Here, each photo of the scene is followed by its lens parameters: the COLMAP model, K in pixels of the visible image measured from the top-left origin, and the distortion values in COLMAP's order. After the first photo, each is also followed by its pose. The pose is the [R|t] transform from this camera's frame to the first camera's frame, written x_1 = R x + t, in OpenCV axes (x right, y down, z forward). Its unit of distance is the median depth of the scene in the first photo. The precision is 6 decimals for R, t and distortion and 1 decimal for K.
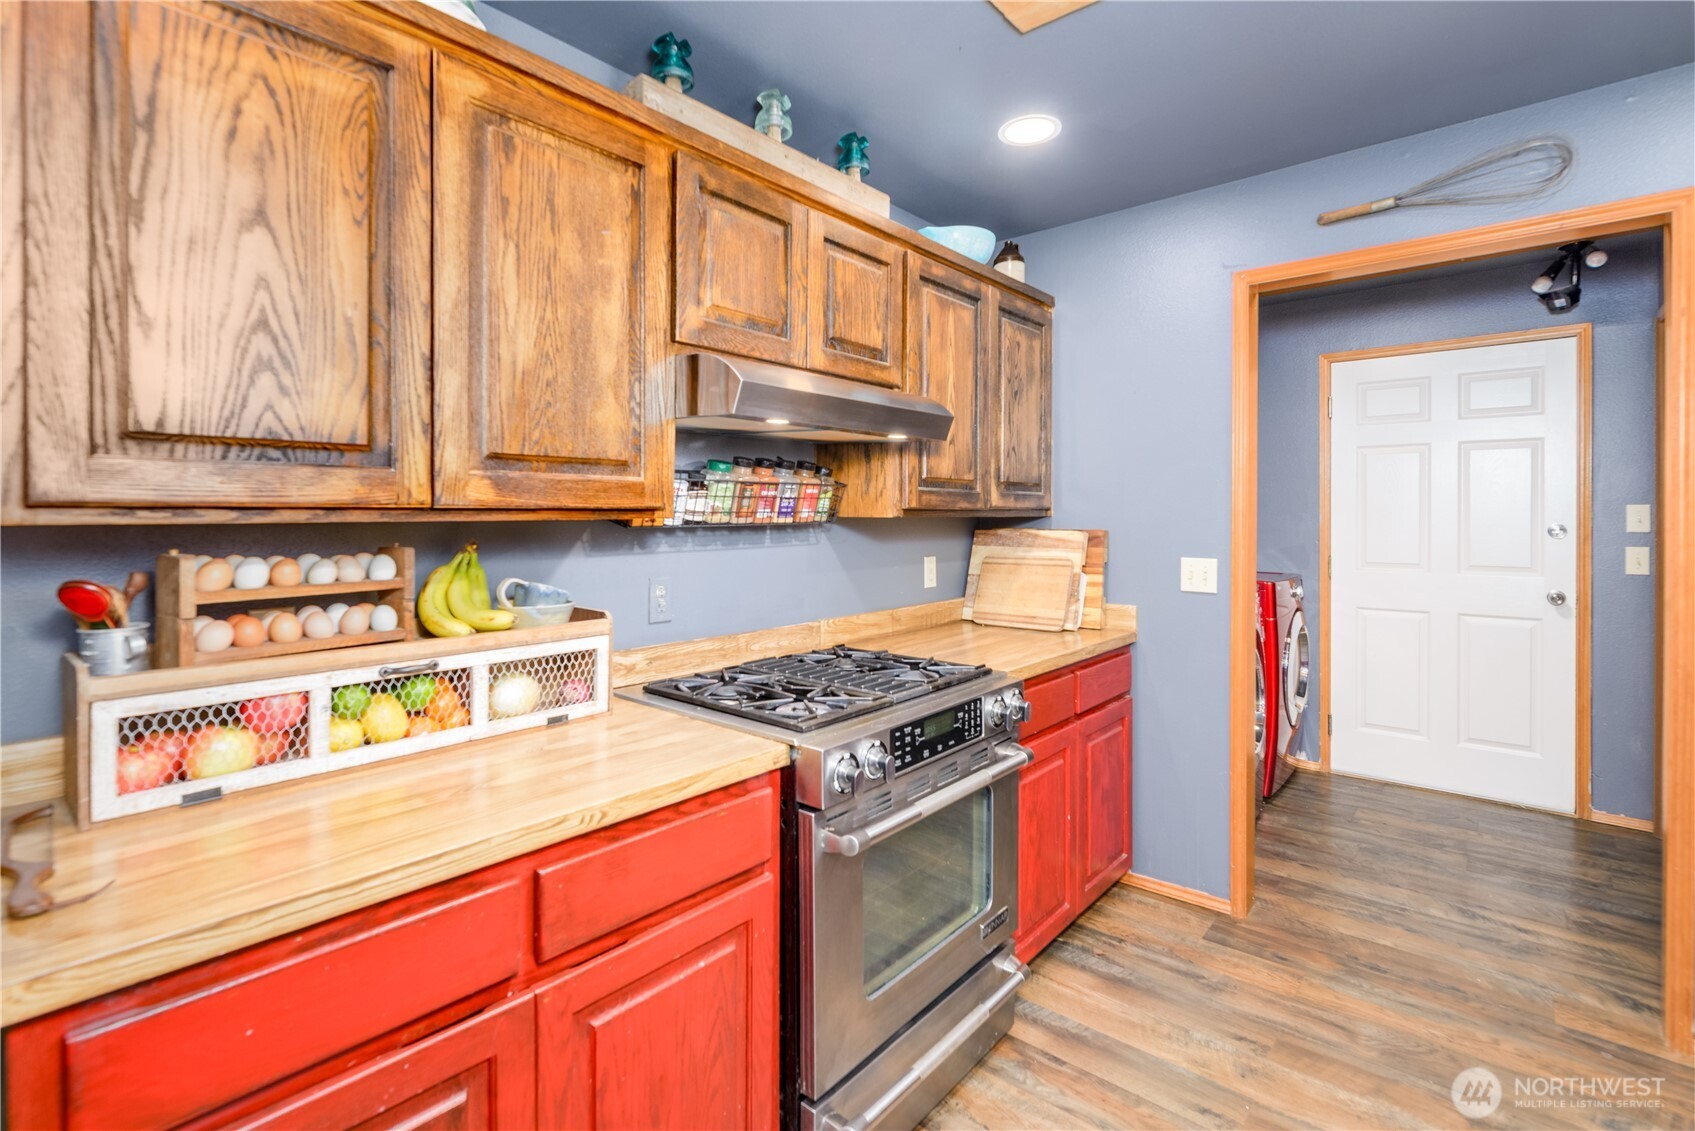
lens RADIAL K [[784.7, 0, 865.9], [0, 784.7, 518.4], [0, 0, 1]] dist [0.002406, 0.000058]
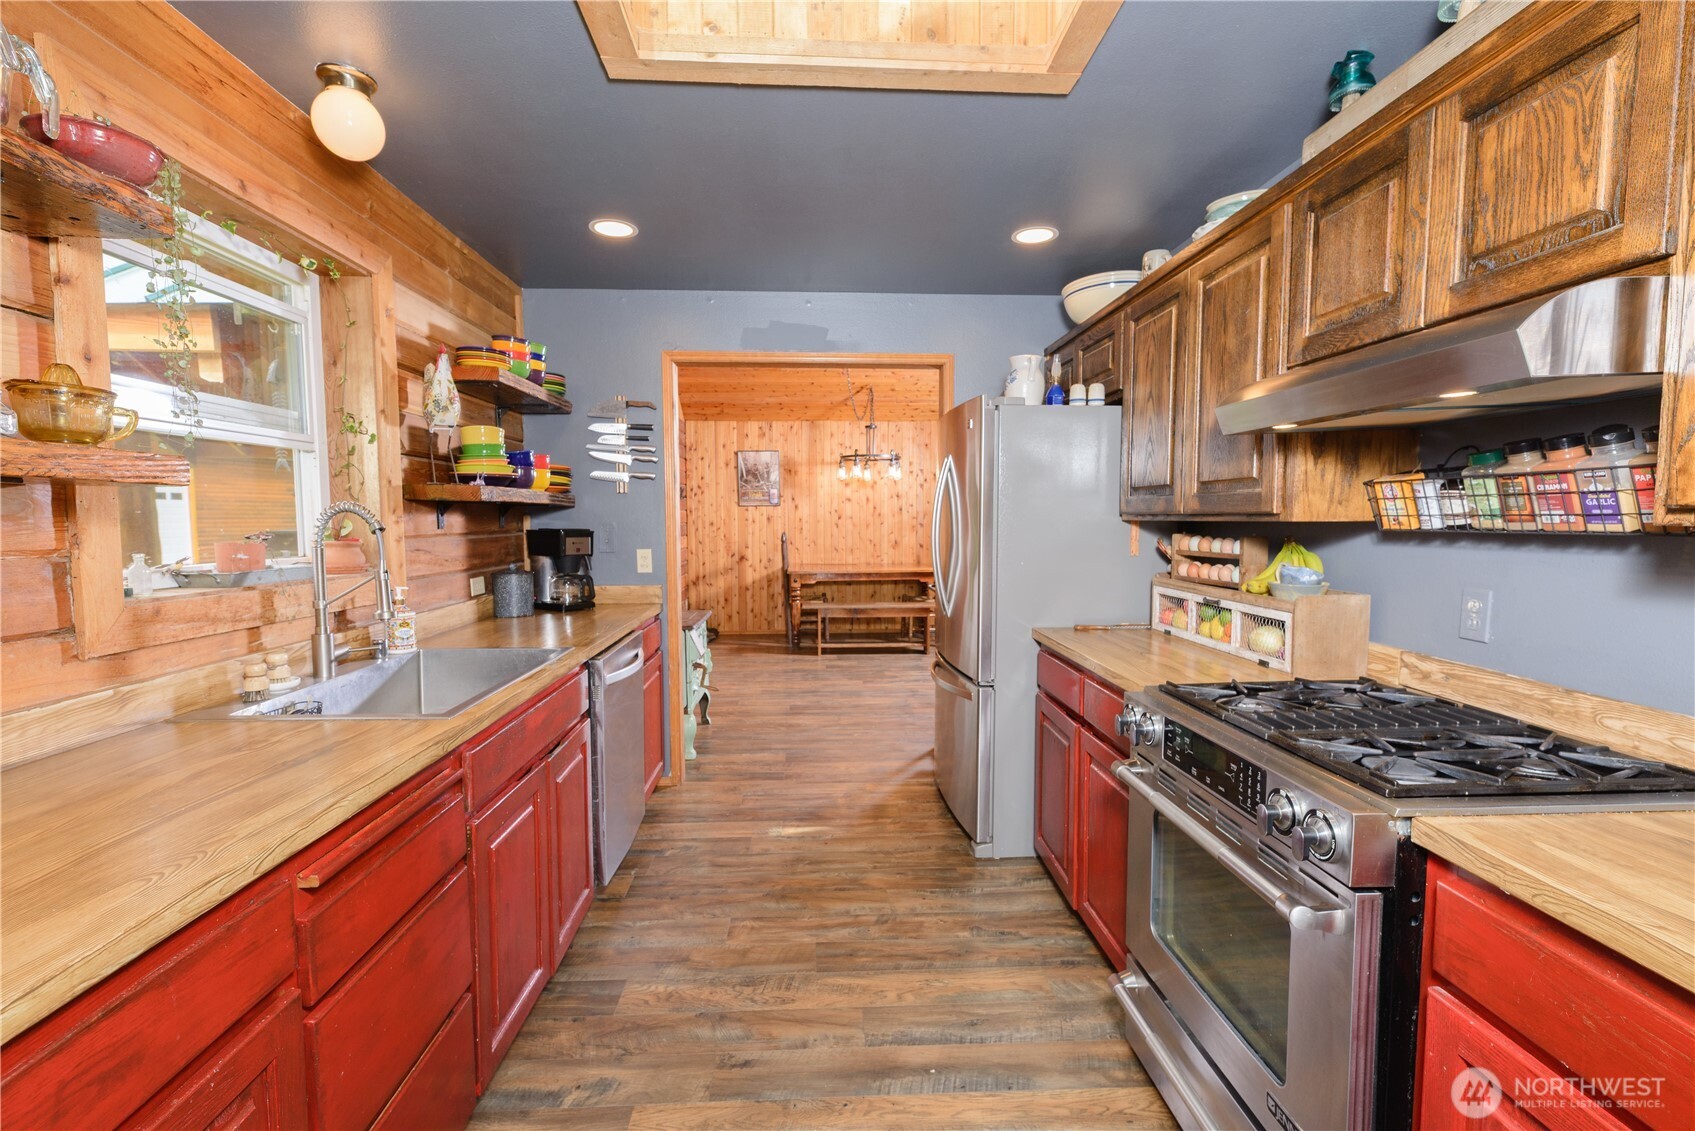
lens RADIAL K [[784.7, 0, 849.0], [0, 784.7, 567.4], [0, 0, 1]] dist [0.002406, 0.000058]
pose [[-0.745055, 0.044266, -0.665532, 1.326123], [-0.002599, 0.997595, 0.069261, -0.013615], [0.666998, 0.053333, -0.743149, 1.862276]]
